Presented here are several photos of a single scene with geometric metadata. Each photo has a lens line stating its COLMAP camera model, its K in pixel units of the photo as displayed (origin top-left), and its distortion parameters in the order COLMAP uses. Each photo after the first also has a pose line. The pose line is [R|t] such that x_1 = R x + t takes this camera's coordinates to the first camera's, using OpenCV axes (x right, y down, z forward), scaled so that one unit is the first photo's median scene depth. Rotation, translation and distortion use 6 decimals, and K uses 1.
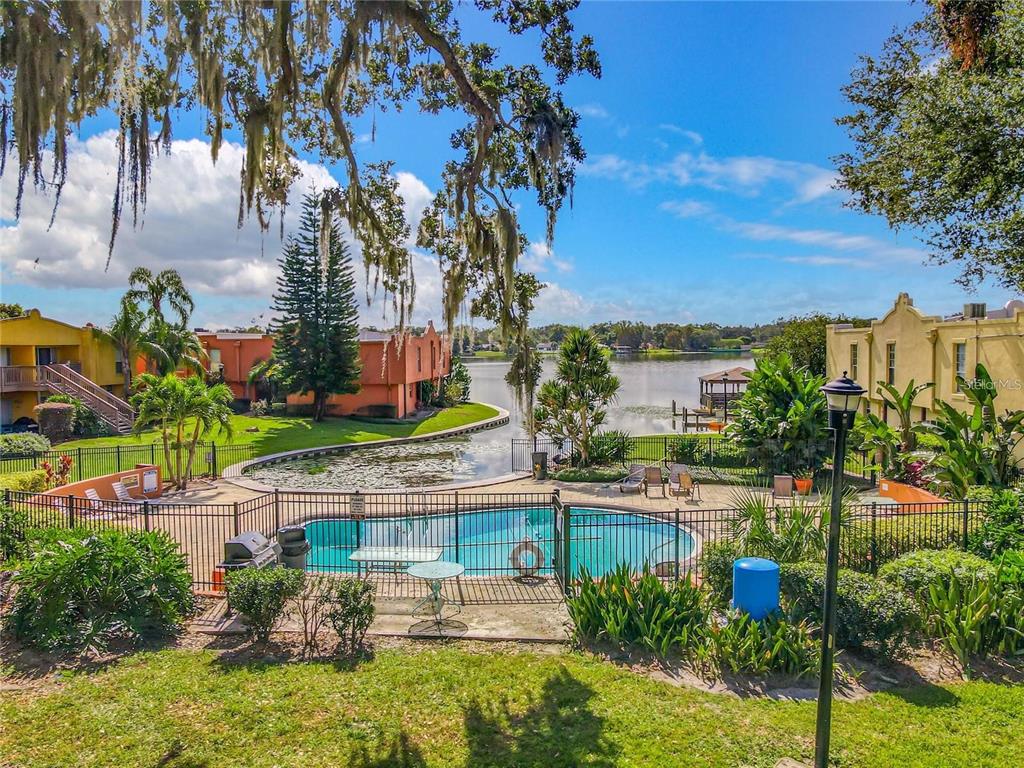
lens RADIAL K [[773.6, 0, 512.0], [0, 773.6, 384.0], [0, 0, 1]] dist [-0.005043, -0.001232]
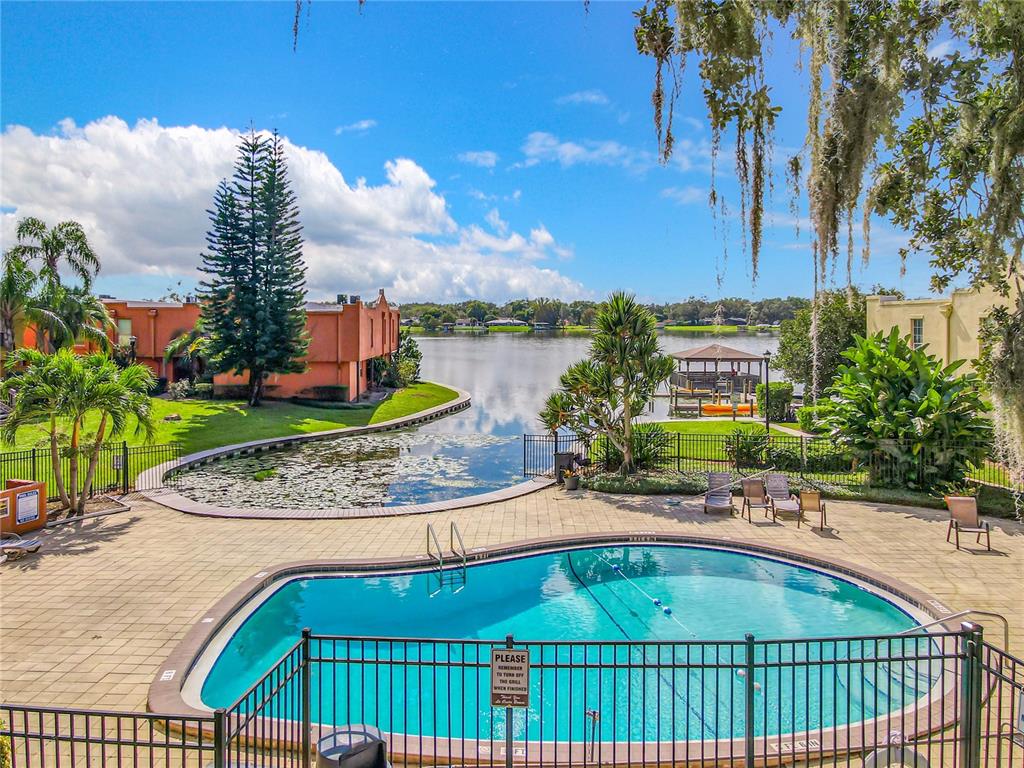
lens RADIAL K [[761.3, 0, 512.6], [0, 761.3, 333.0], [0, 0, 1]] dist [0.000946, 0.009741]
pose [[0.994011, 0.008023, 0.108982, -0.064285], [-0.004270, 0.999391, -0.034629, -0.003285], [-0.109193, 0.033956, 0.993440, 0.152775]]
